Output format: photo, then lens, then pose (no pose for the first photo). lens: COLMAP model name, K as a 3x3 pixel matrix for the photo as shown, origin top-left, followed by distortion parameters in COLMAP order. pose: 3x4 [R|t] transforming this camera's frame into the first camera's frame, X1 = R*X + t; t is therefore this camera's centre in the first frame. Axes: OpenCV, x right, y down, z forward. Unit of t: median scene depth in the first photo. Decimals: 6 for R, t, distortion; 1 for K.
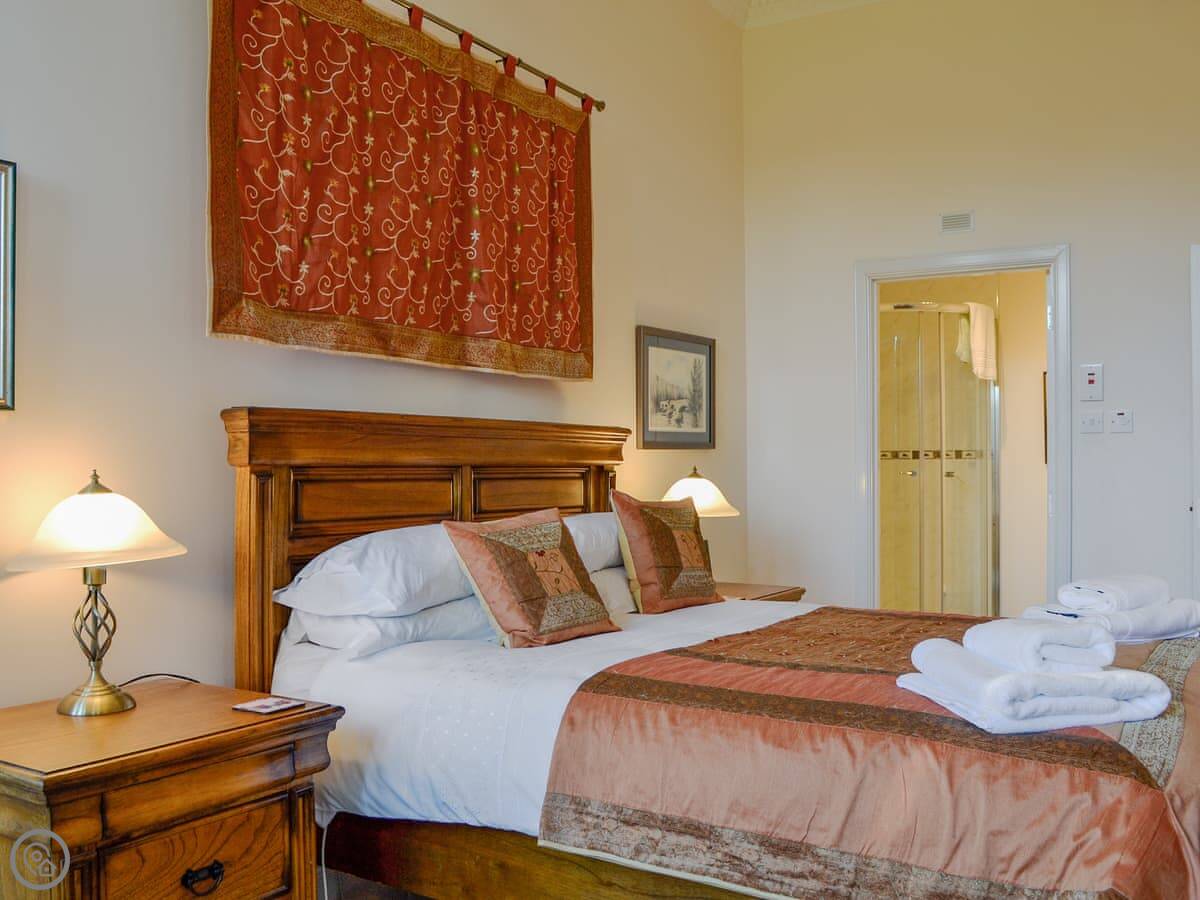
lens RADIAL K [[1095.5, 0, 600.0], [0, 1095.5, 450.0], [0, 0, 1]] dist [-0.081580, 0.008806]
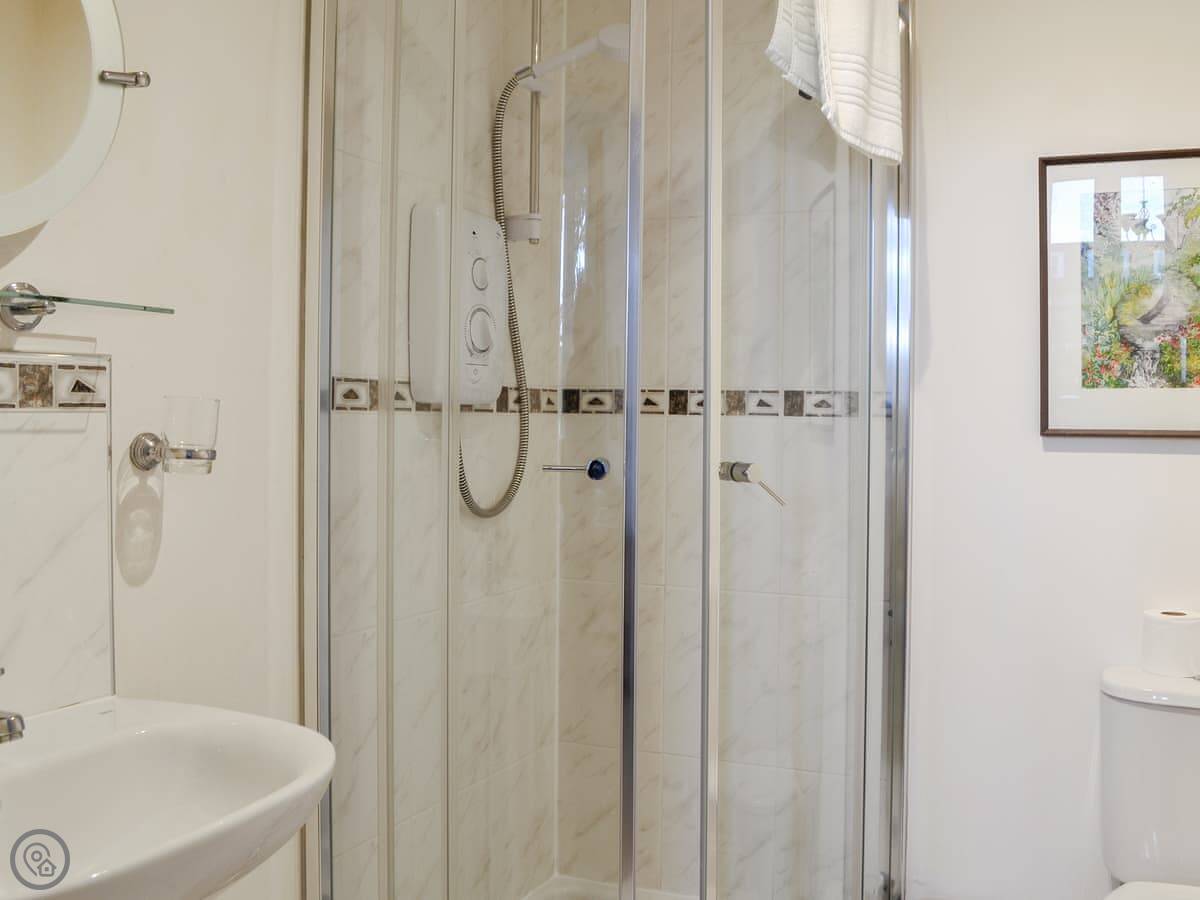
lens RADIAL K [[1095.5, 0, 600.0], [0, 1095.5, 450.0], [0, 0, 1]] dist [-0.081580, 0.008806]
pose [[0.996225, -0.001061, 0.086803, 0.253558], [-0.002240, 0.999278, 0.037921, 0.006343], [-0.086781, -0.037973, 0.995503, 0.698133]]
